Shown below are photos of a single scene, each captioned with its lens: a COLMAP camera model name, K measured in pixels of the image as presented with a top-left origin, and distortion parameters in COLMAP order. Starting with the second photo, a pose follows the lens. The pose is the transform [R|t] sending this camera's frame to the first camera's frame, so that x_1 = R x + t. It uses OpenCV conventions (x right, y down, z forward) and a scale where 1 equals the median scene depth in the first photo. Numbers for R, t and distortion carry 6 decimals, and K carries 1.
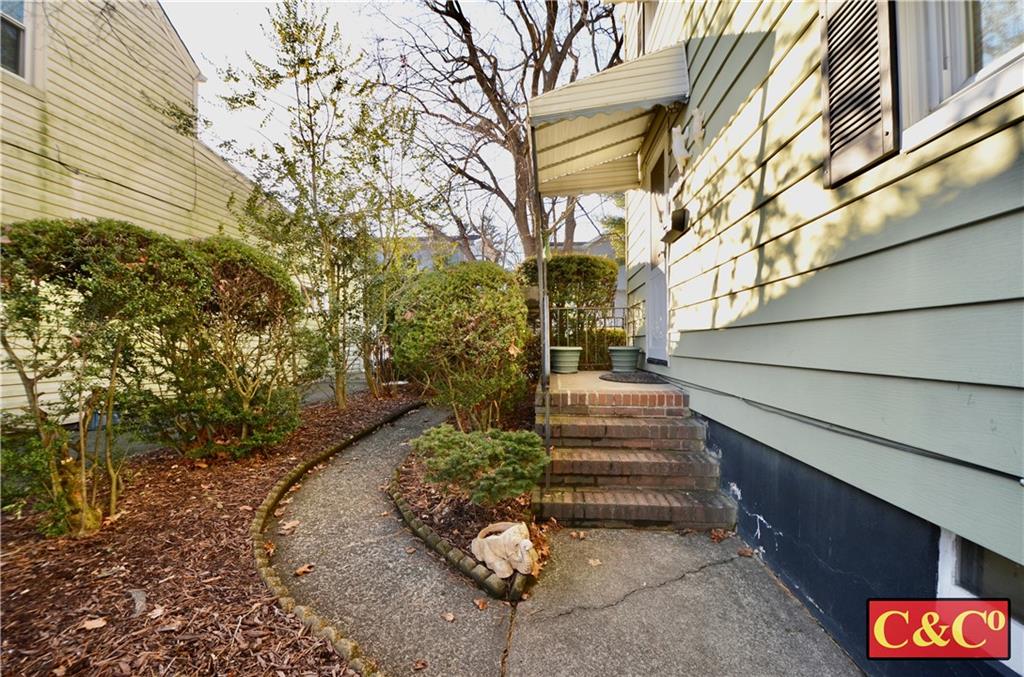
lens RADIAL K [[444.5, 0, 520.0], [0, 444.5, 353.1], [0, 0, 1]] dist [0.003623, -0.019029]
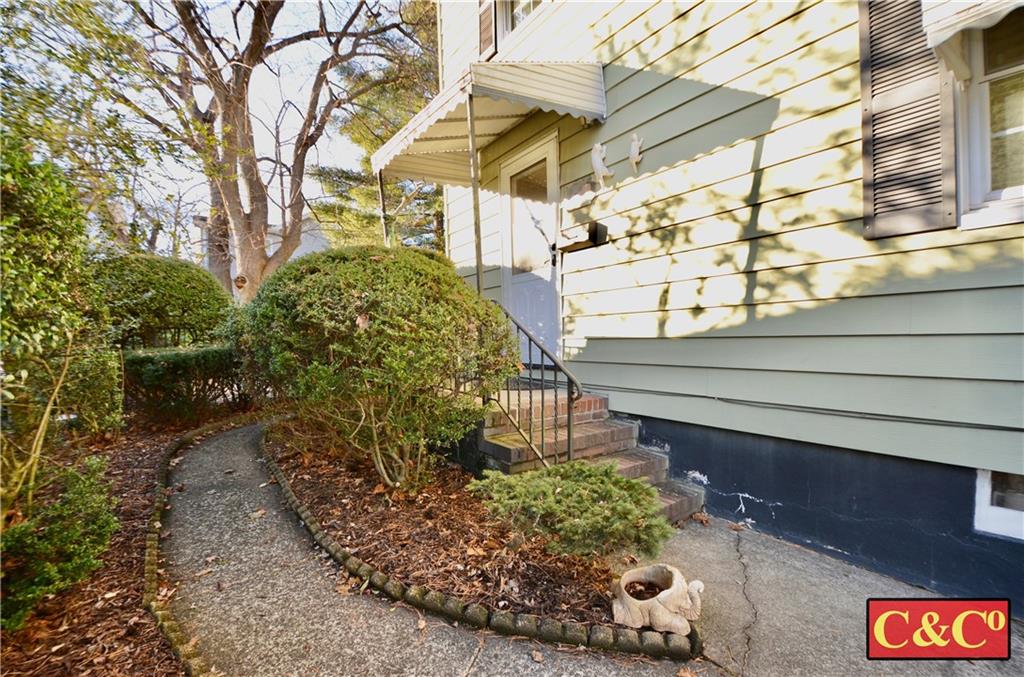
lens RADIAL K [[444.5, 0, 520.0], [0, 444.5, 353.1], [0, 0, 1]] dist [0.003623, -0.019029]
pose [[0.754493, -0.026739, 0.655763, -0.728624], [0.024171, 0.999624, 0.012951, -0.049541], [-0.655863, 0.006079, 0.754856, 0.493554]]
